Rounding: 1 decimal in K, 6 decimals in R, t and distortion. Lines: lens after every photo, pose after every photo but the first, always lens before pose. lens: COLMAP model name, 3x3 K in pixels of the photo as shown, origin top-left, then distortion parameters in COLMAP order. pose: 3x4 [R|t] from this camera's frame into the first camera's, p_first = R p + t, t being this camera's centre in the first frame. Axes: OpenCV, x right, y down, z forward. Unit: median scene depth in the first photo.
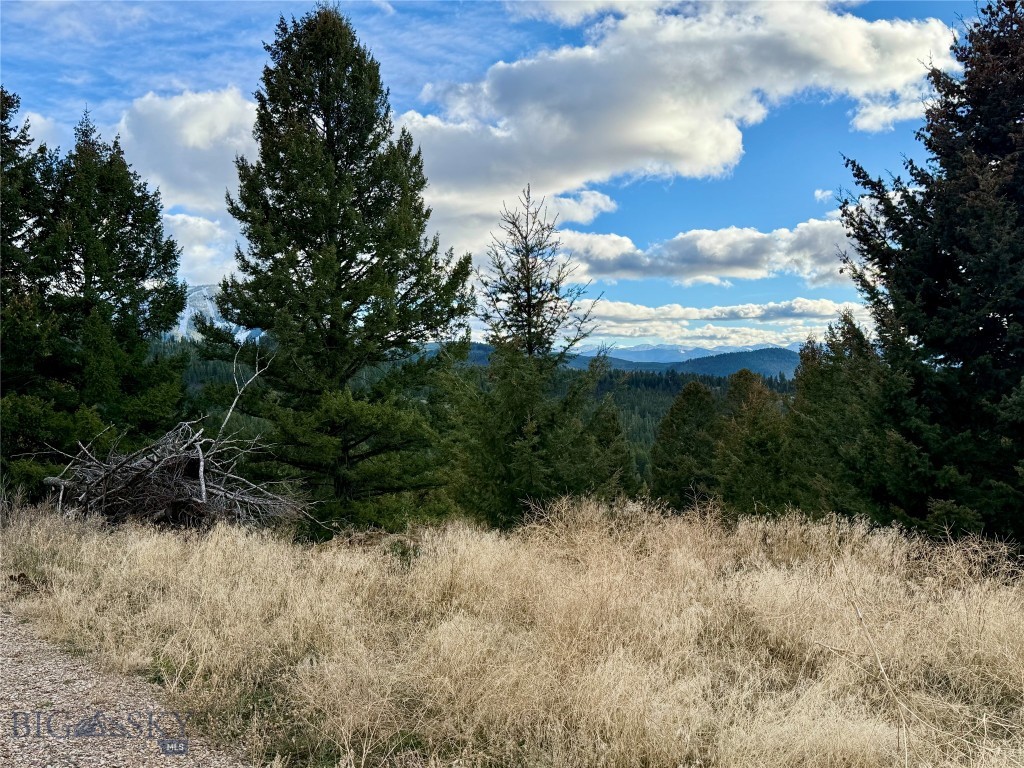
lens RADIAL K [[1017.2, 0, 523.6], [0, 1017.2, 399.0], [0, 0, 1]] dist [0.155002, -0.296342]
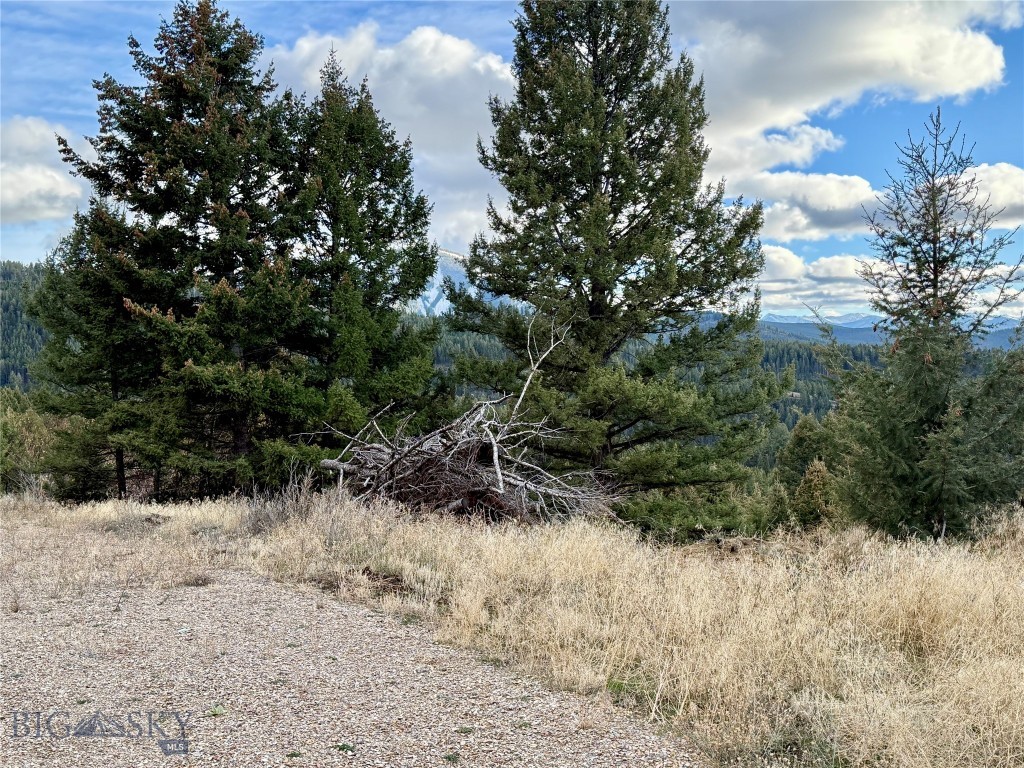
lens RADIAL K [[1197.7, 0, 520.0], [0, 1197.7, 389.8], [0, 0, 1]] dist [0.233708, -0.483000]
pose [[0.979664, 0.013488, -0.200190, -0.048870], [-0.011571, 0.999875, 0.010743, 0.000722], [0.200310, -0.008208, 0.979698, 0.001537]]
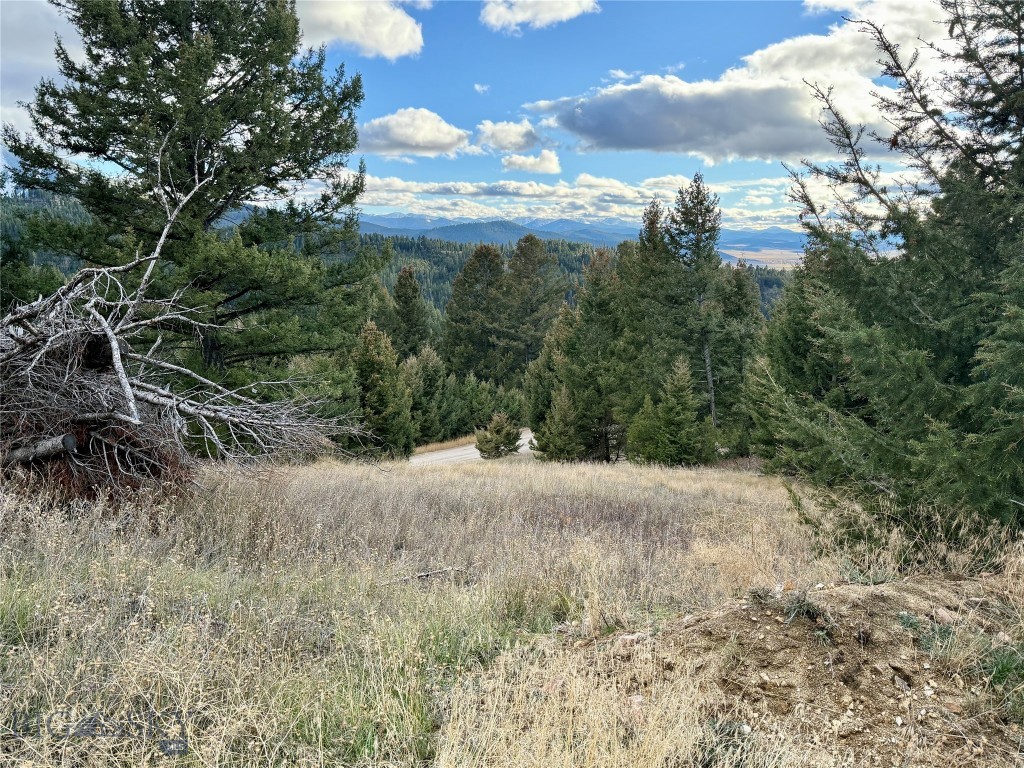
lens RADIAL K [[842.5, 0, 511.9], [0, 842.5, 391.6], [0, 0, 1]] dist [0.132238, -0.216054]
pose [[0.967366, -0.015274, 0.252920, -0.123970], [-0.023759, 0.988316, 0.150558, 0.007312], [-0.252265, -0.151654, 0.955701, 0.278455]]
